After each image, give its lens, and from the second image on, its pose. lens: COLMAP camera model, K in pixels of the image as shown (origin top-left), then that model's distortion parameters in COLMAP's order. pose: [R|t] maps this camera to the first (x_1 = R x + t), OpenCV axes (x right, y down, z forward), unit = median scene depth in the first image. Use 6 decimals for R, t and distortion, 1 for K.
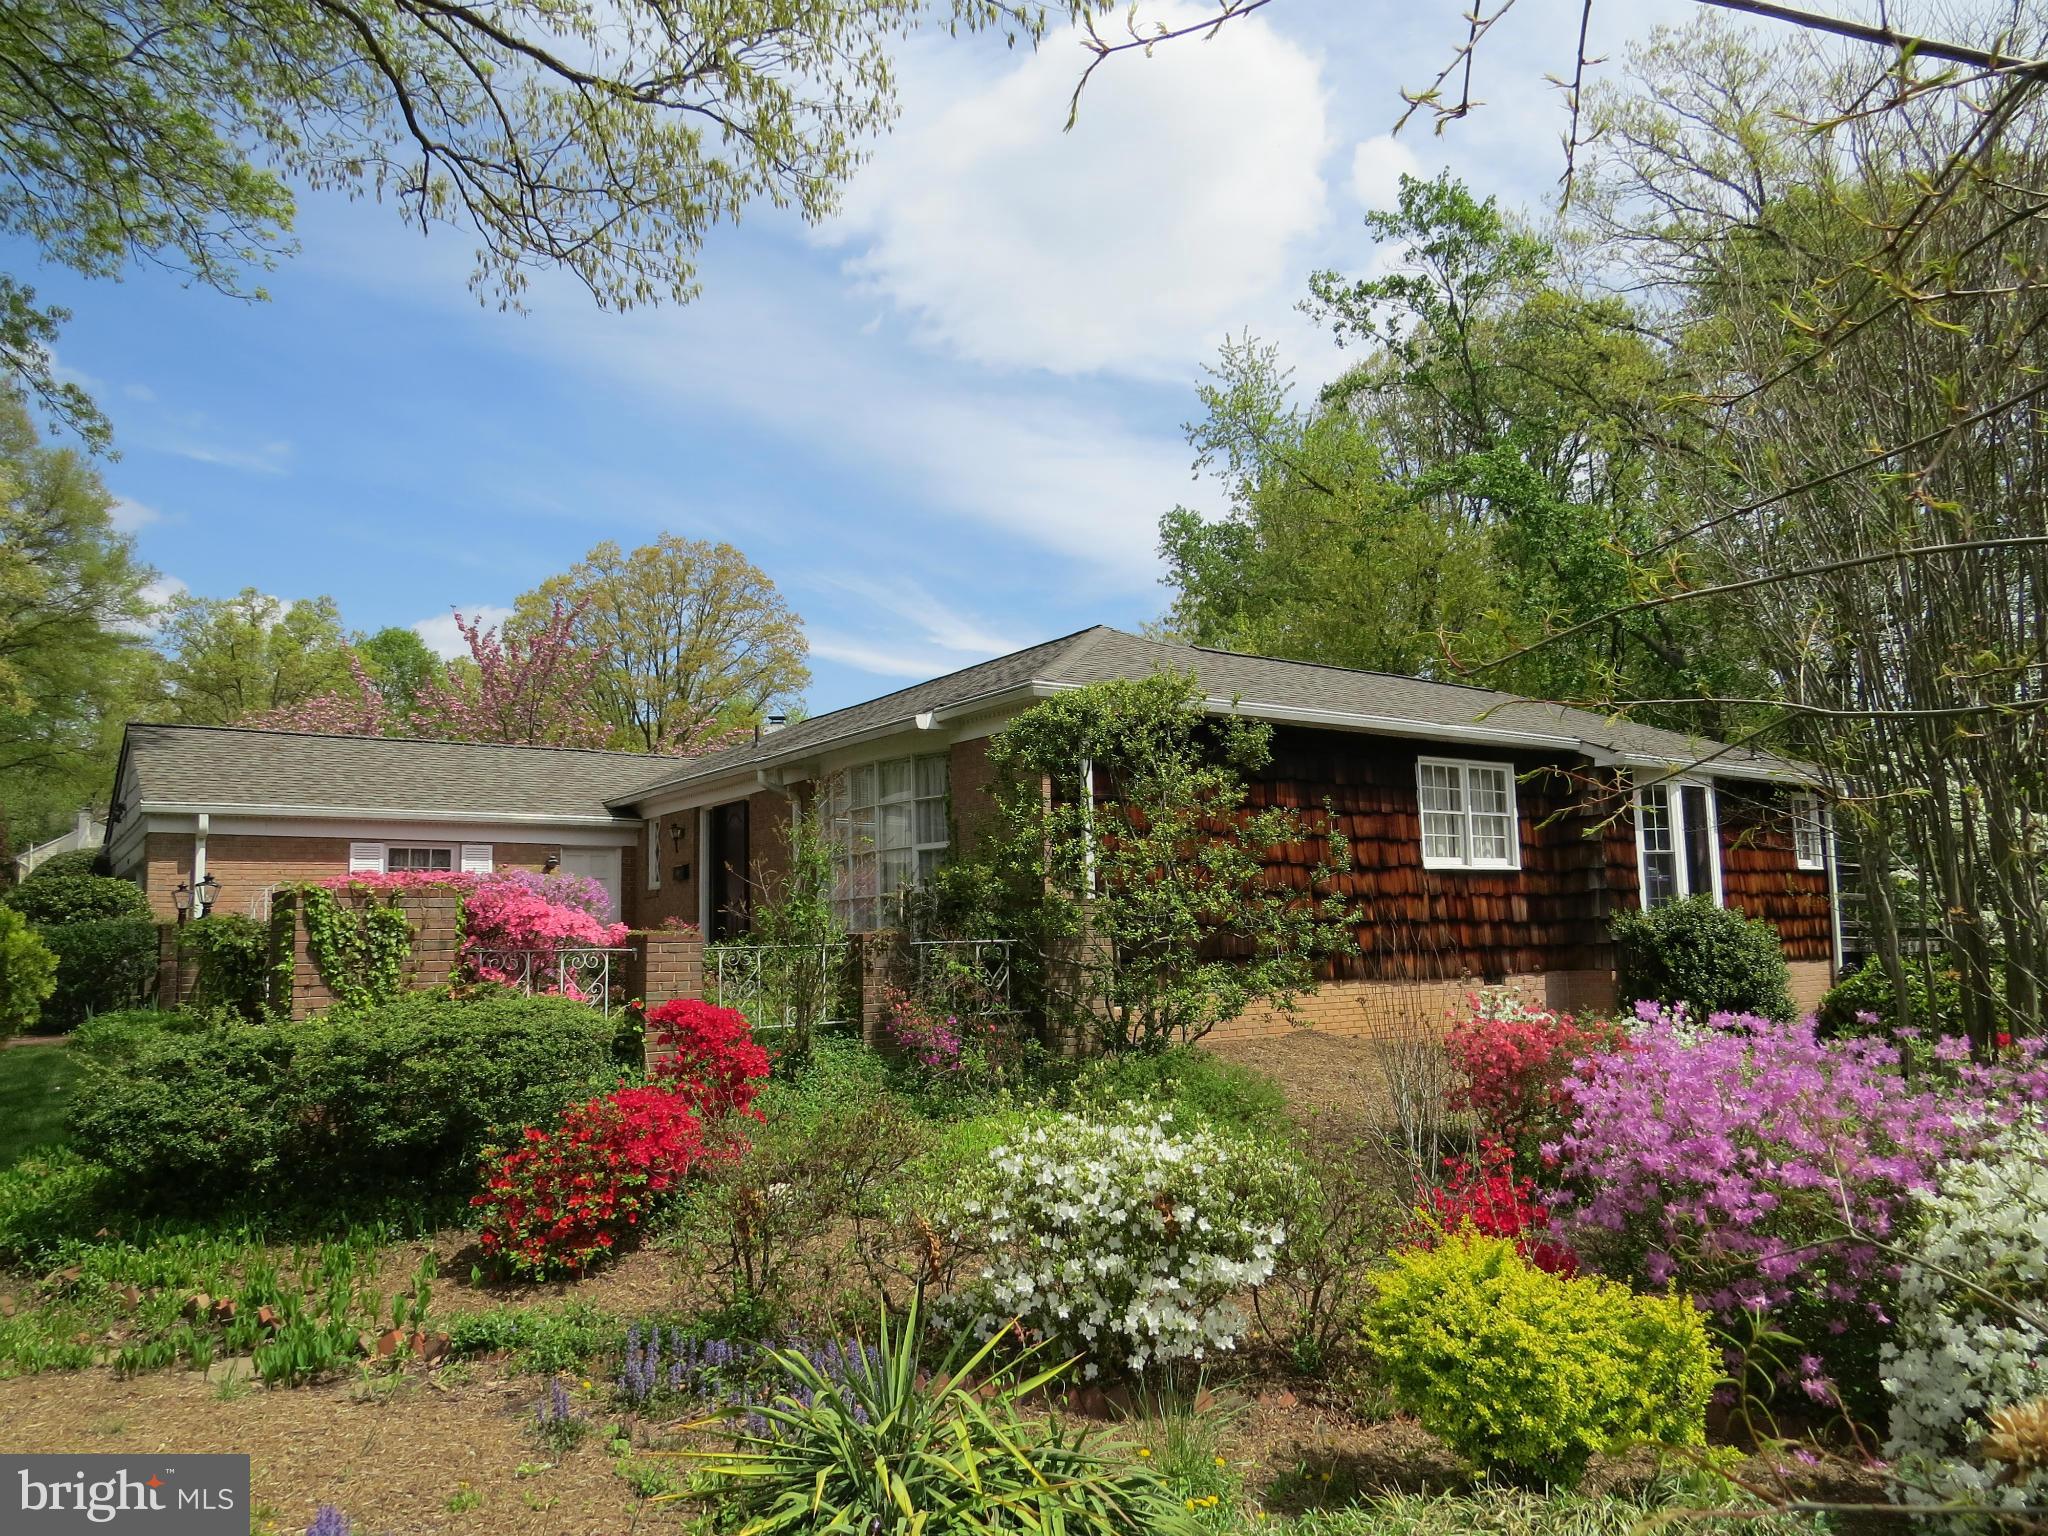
lens RADIAL K [[1446.1, 0, 1024.0], [0, 1446.1, 768.0], [0, 0, 1]] dist [-0.000037, -0.021963]
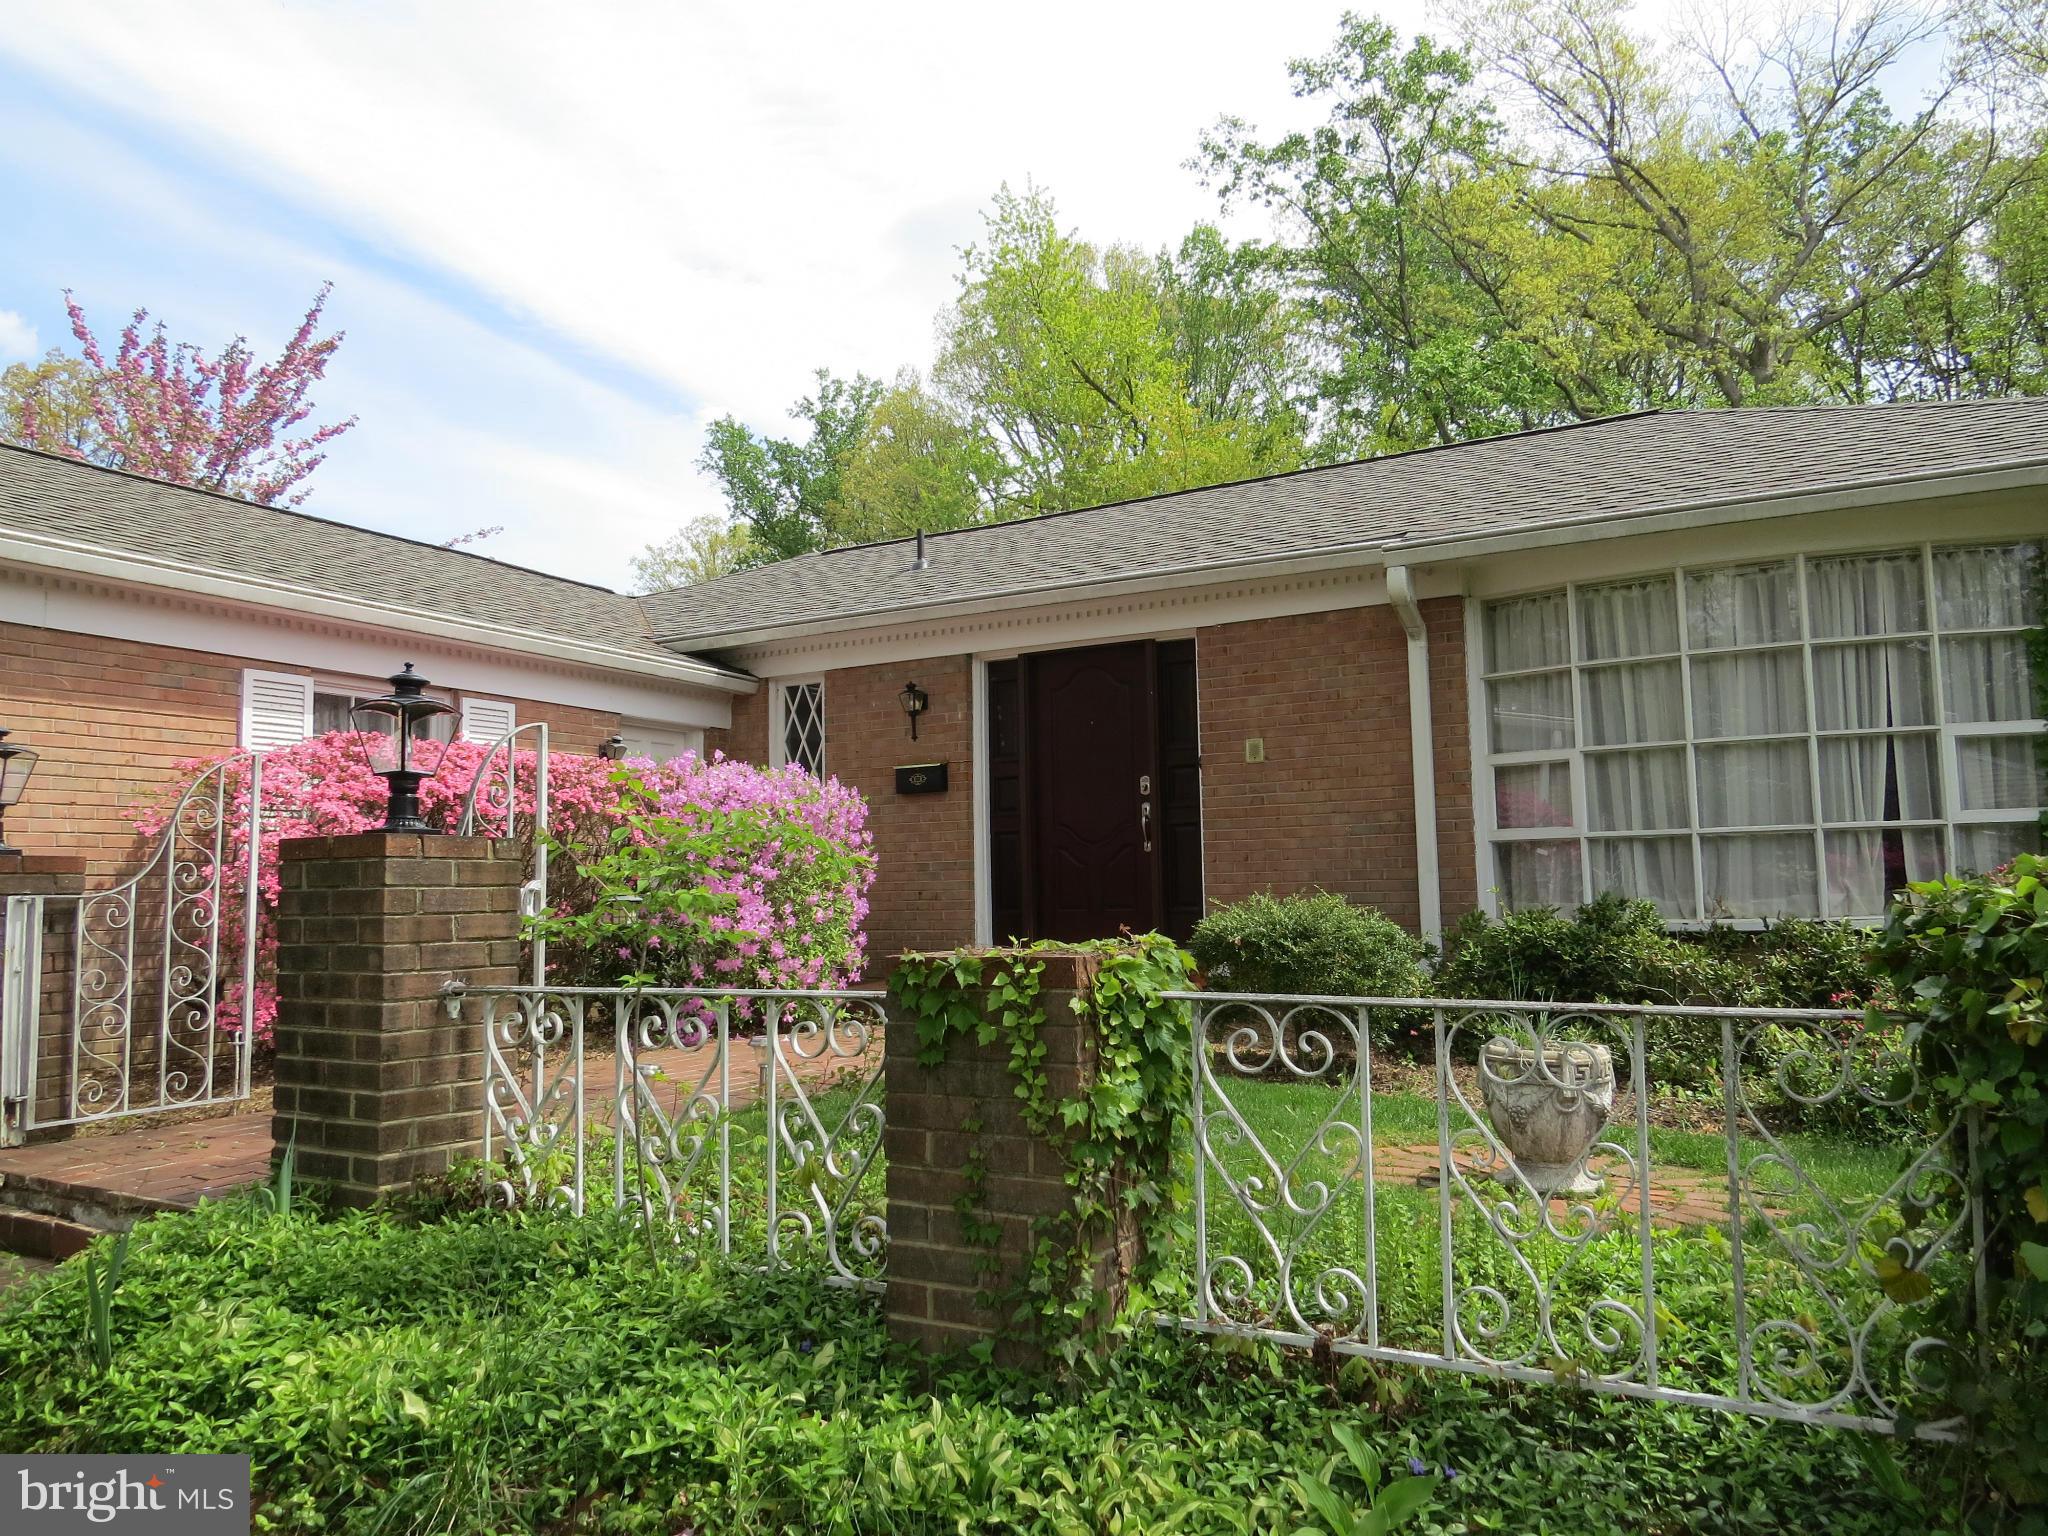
lens RADIAL K [[1455.0, 0, 1035.0], [0, 1455.0, 754.8], [0, 0, 1]] dist [-0.024221, 0.002357]
pose [[0.906072, 0.050904, 0.420050, -0.470359], [-0.057859, 0.998317, 0.003823, 0.066774], [-0.419149, -0.027767, 0.907493, 0.577404]]
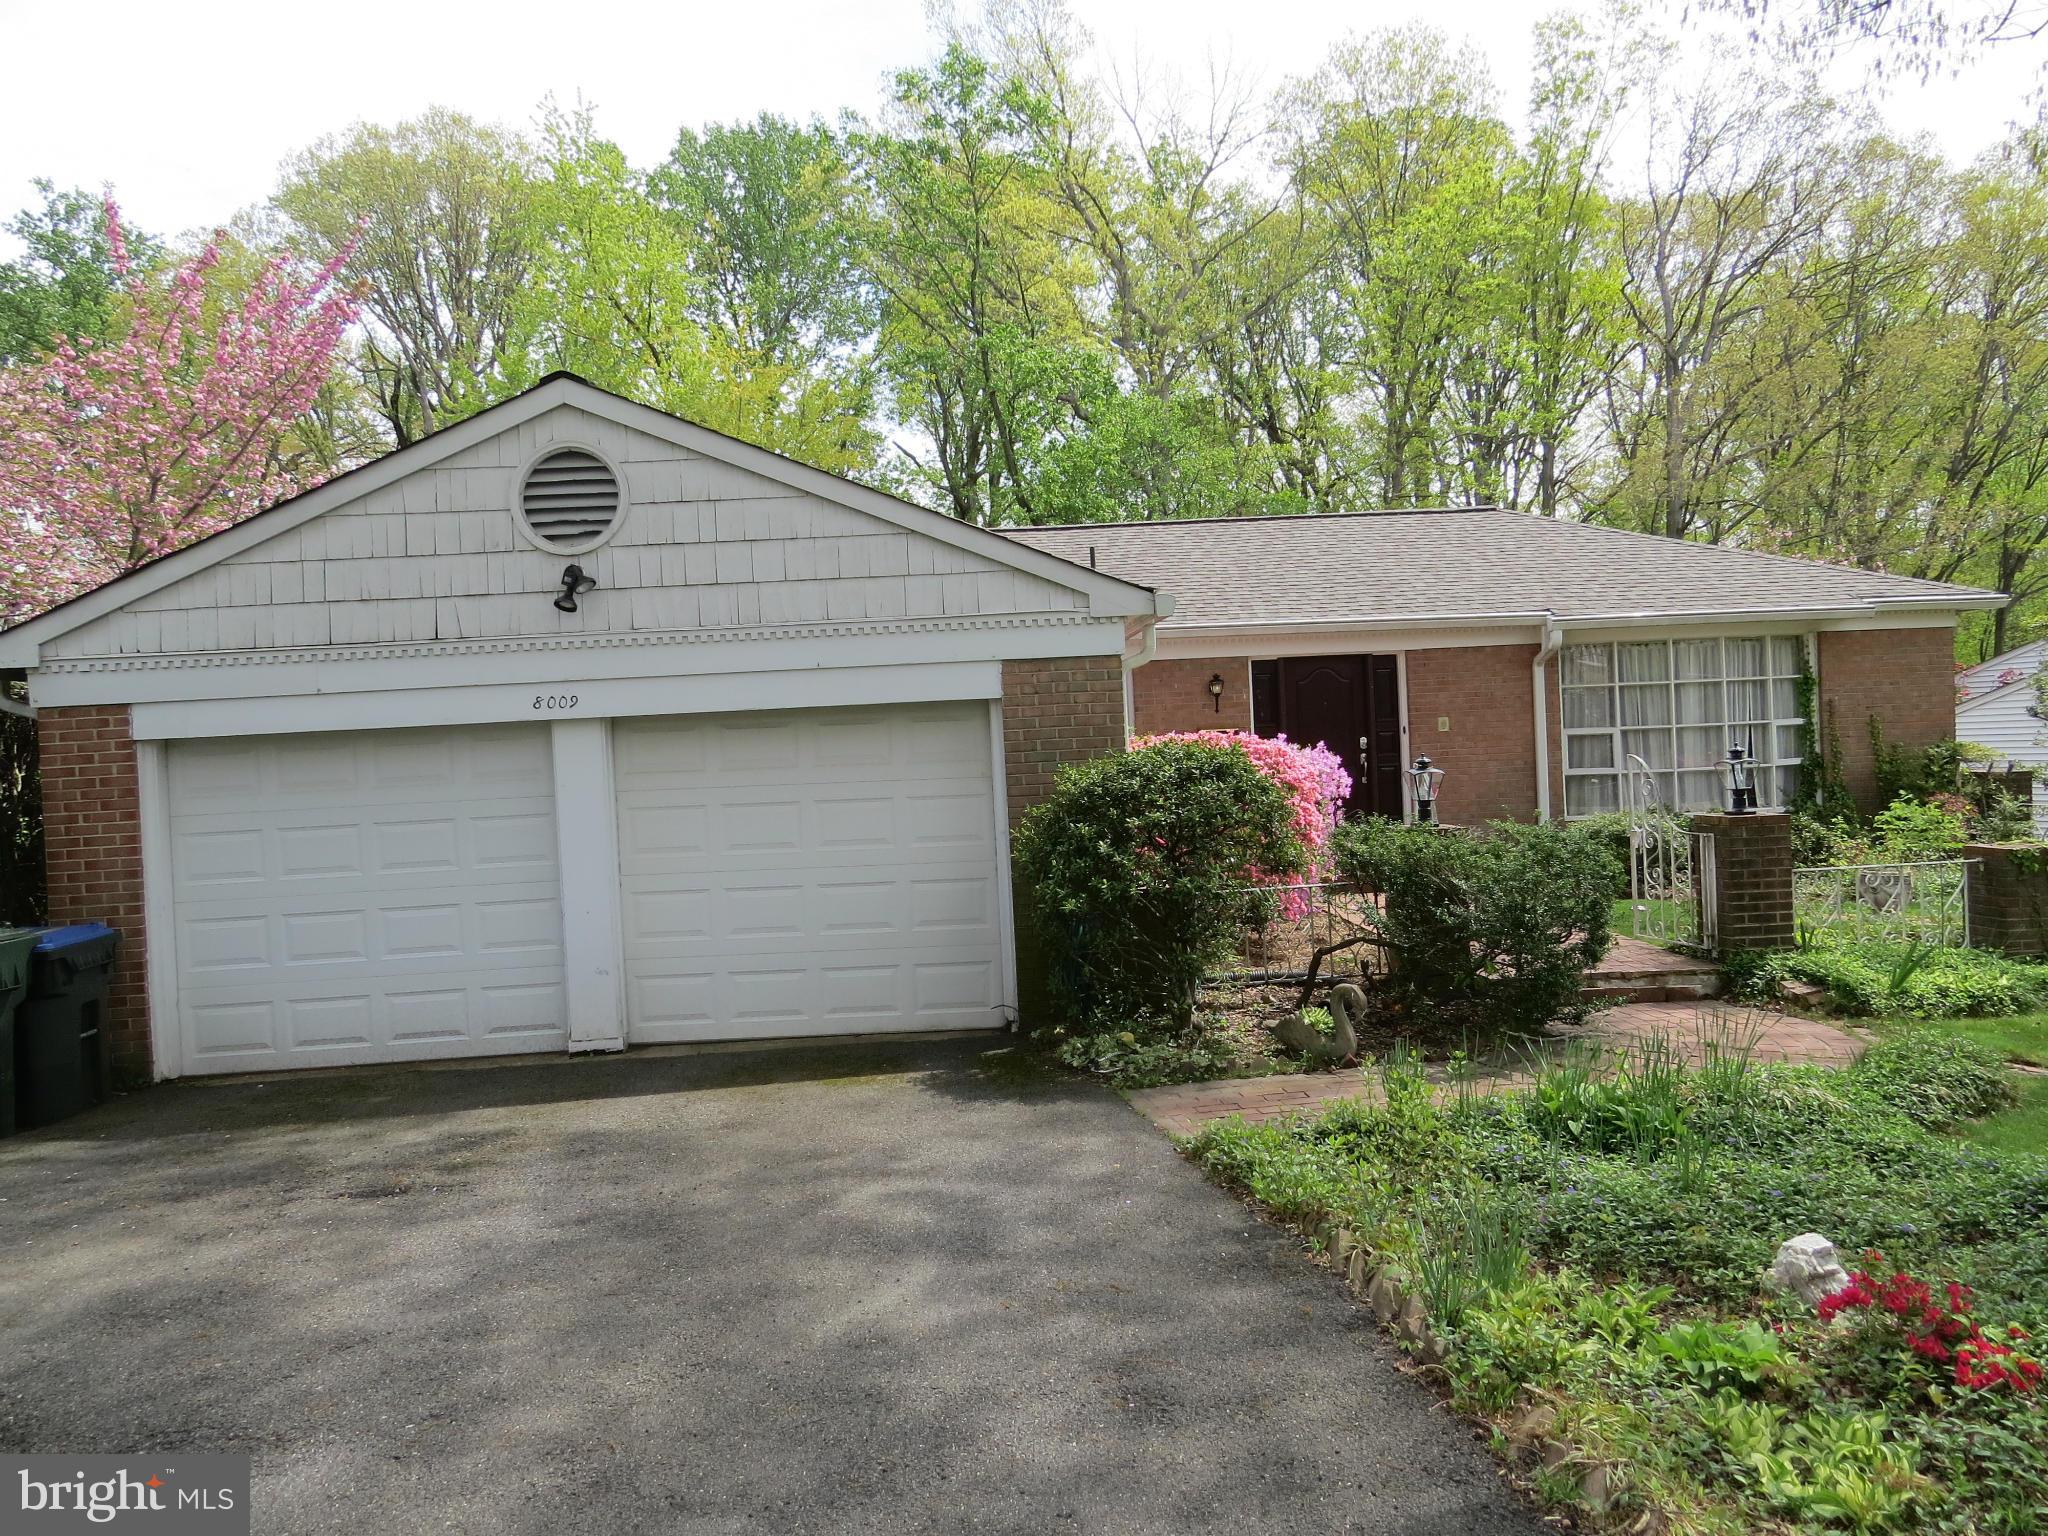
lens RADIAL K [[1393.8, 0, 1027.8], [0, 1393.8, 795.1], [0, 0, 1]] dist [-0.047811, 0.000246]
pose [[0.539268, -0.025997, 0.841733, -1.036449], [-0.074992, 0.994070, 0.078747, 0.057922], [-0.838789, -0.105589, 0.534120, 0.768285]]
